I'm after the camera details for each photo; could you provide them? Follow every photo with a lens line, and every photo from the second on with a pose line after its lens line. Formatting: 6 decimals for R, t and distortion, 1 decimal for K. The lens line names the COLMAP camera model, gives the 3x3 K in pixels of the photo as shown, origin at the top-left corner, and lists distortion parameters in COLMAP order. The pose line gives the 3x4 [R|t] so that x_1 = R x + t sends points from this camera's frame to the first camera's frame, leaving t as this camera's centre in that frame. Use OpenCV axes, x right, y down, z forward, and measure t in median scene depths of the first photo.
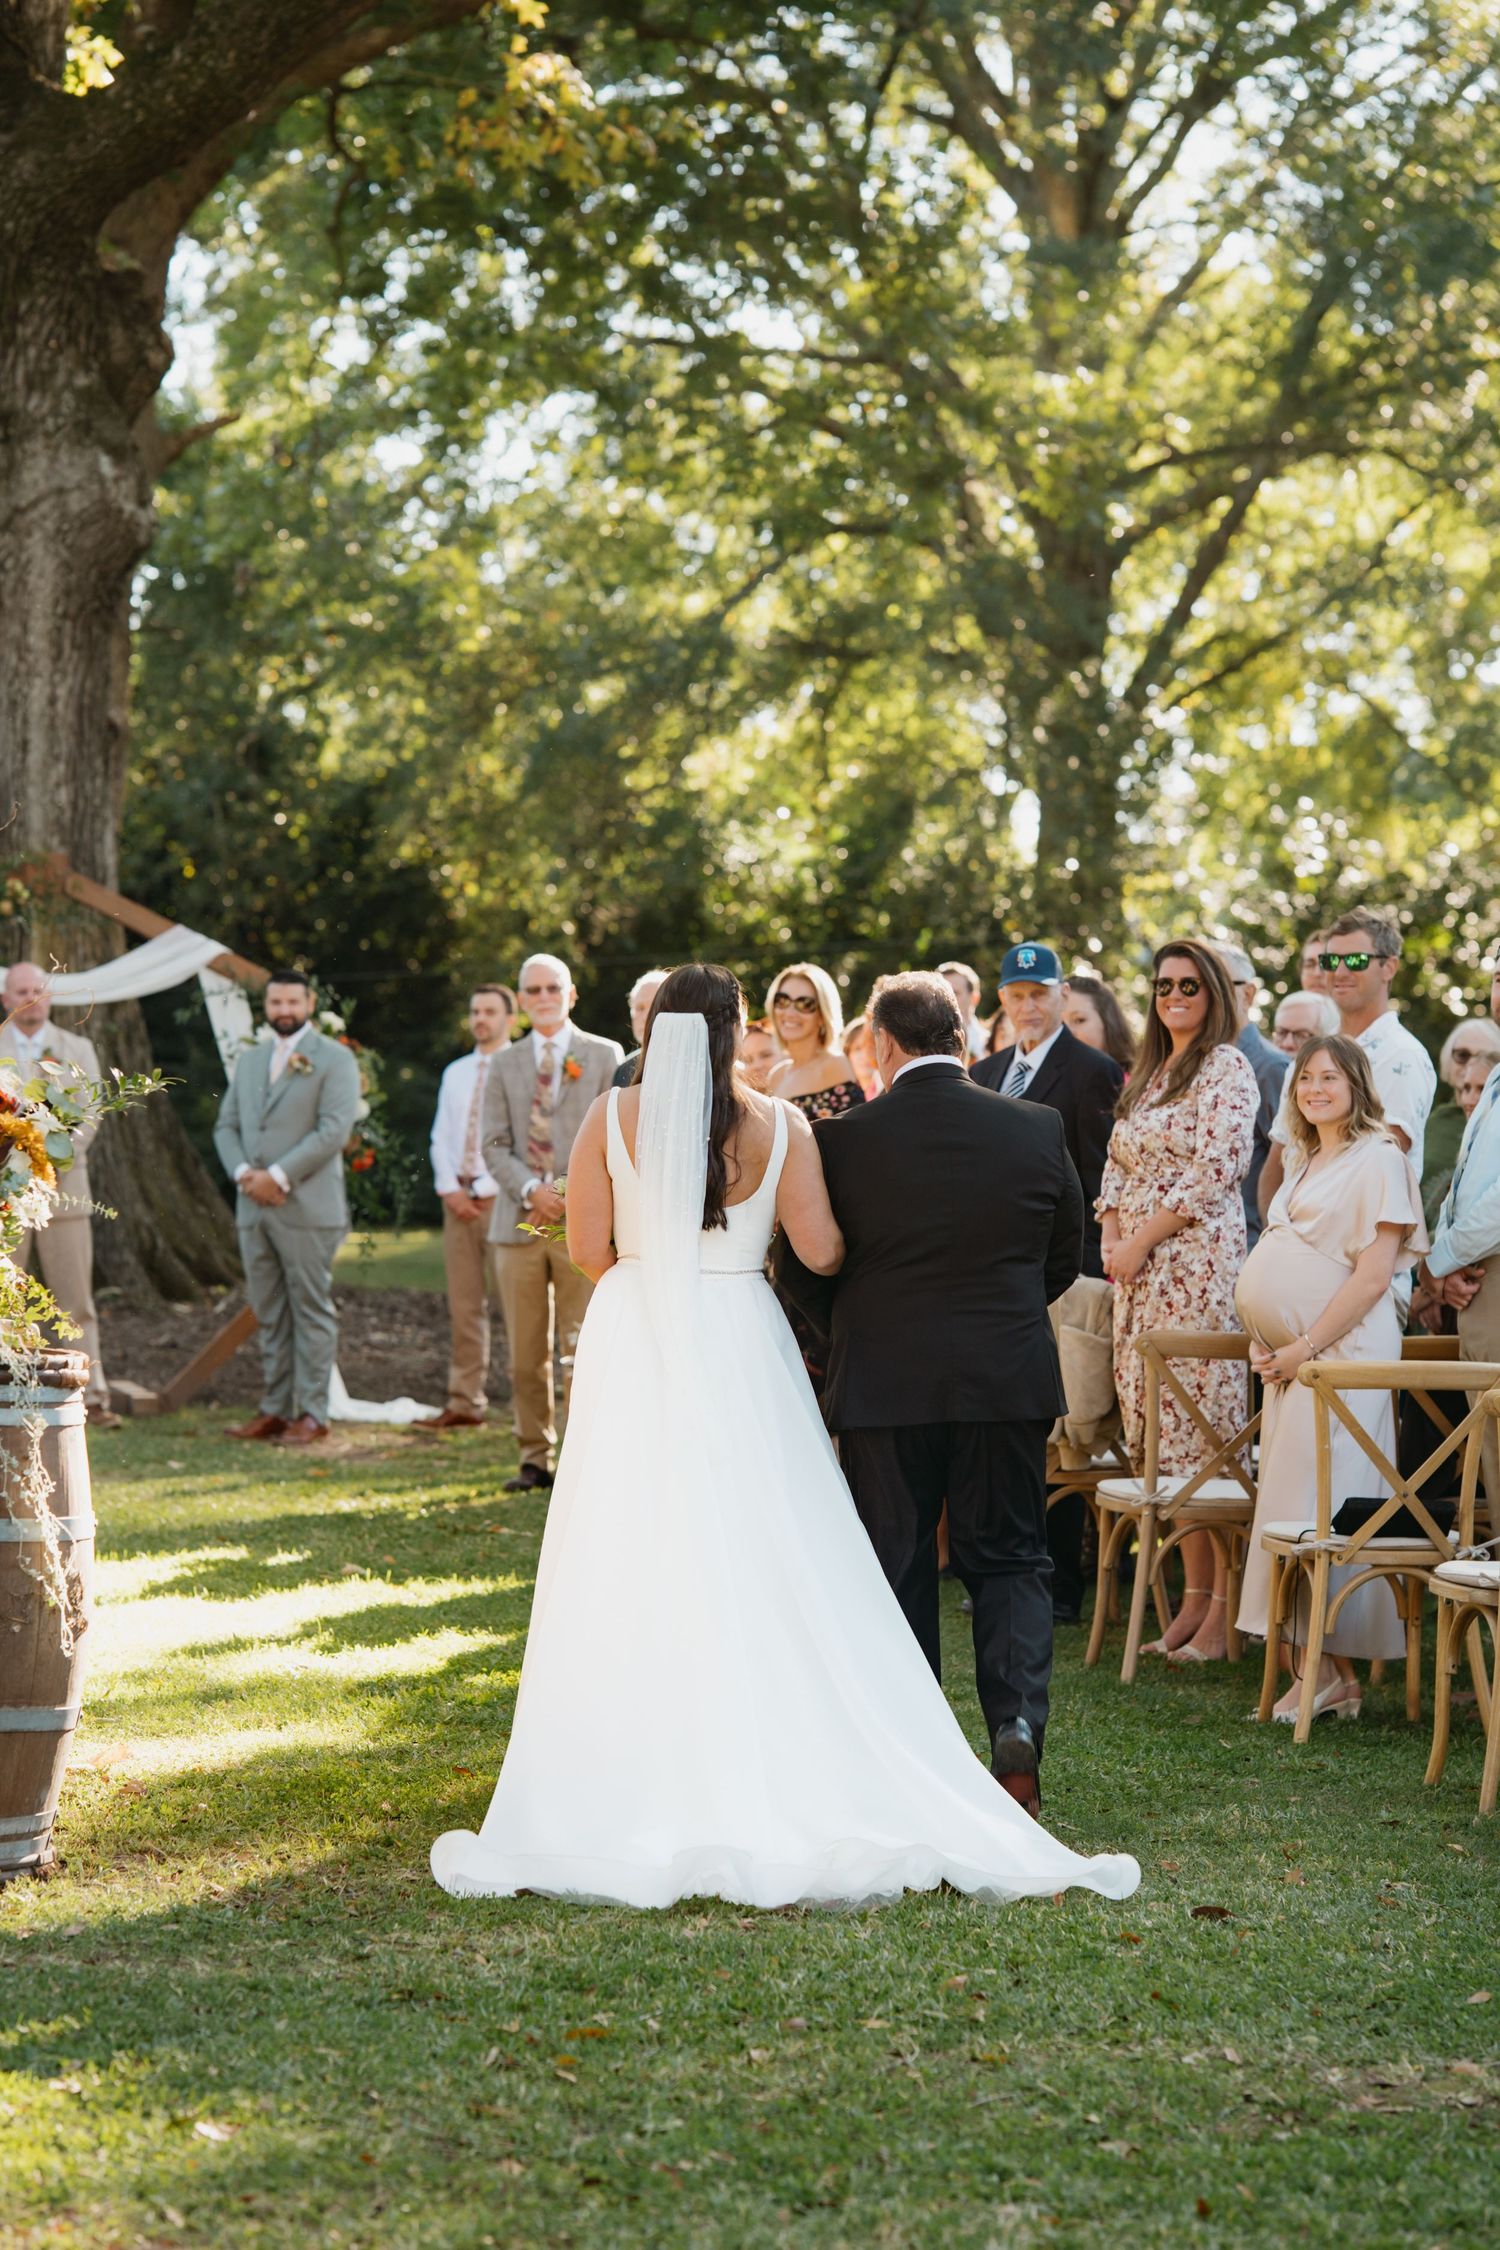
lens RADIAL K [[5484.5, 0, 754.0], [0, 5484.5, 1119.6], [0, 0, 1]] dist [0.566329, 0.000000]
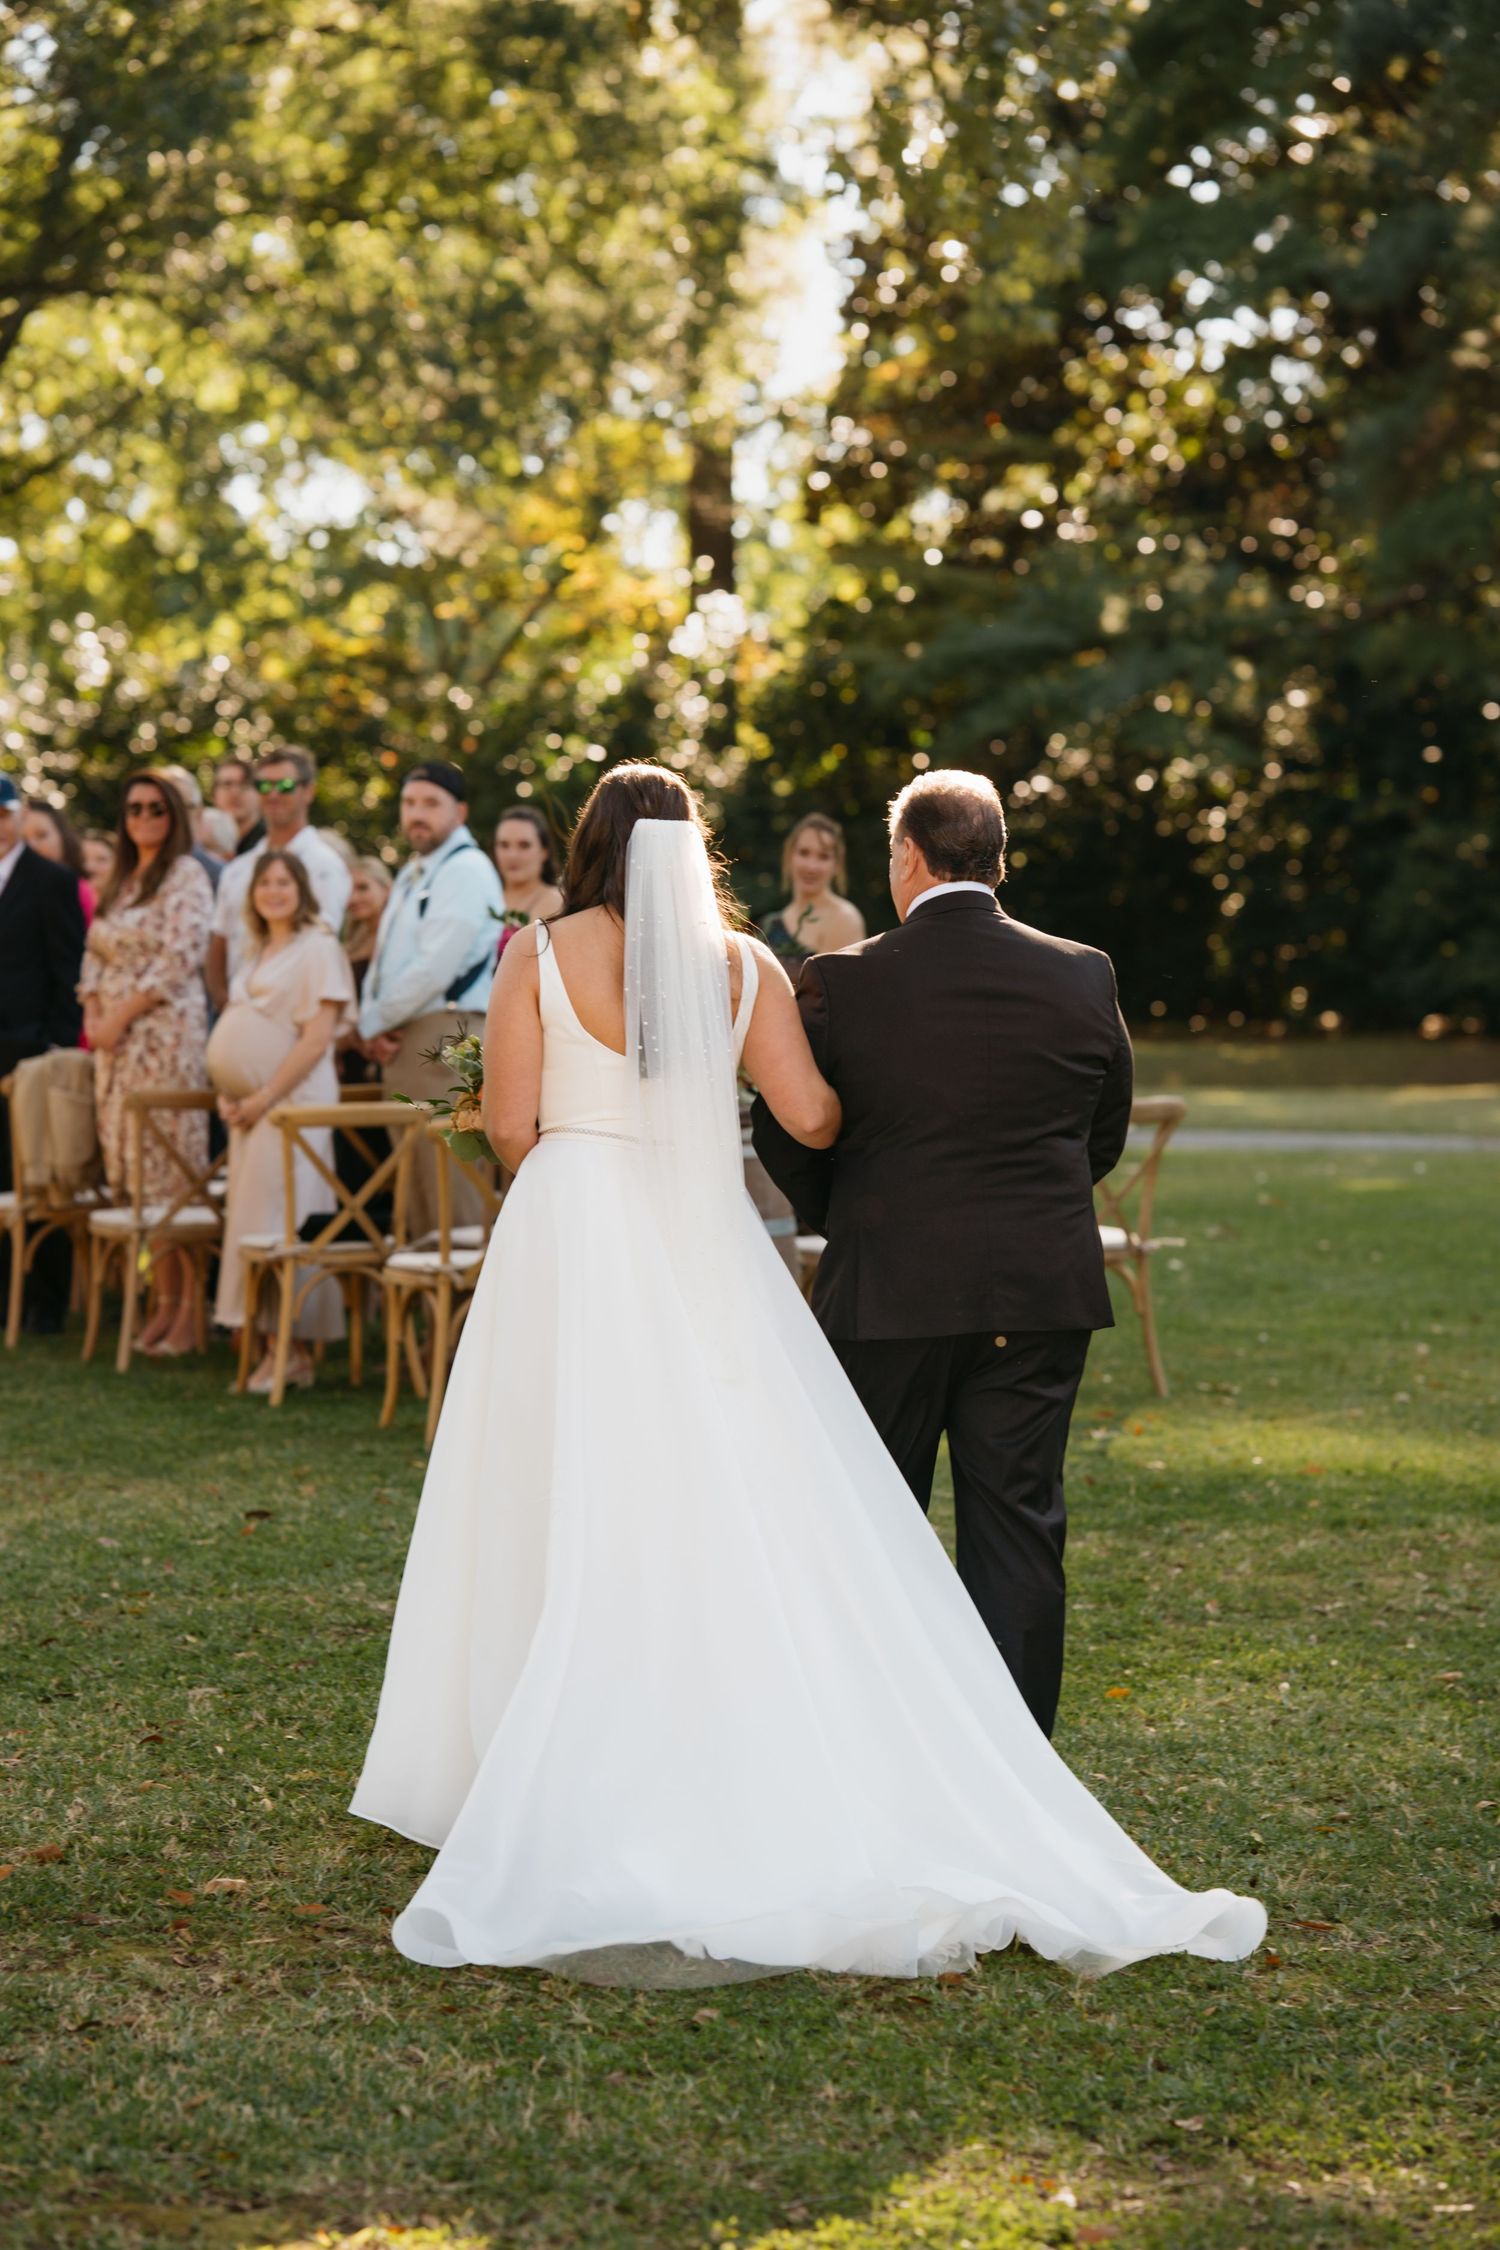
lens RADIAL K [[5484.5, 0, 748.6], [0, 5484.5, 1125.3], [0, 0, 1]] dist [0.566329, 0.000000]
pose [[0.971224, -0.031881, 0.236024, -0.085987], [0.022519, 0.998853, 0.042255, -0.003052], [-0.237100, -0.035724, 0.970828, -0.234751]]
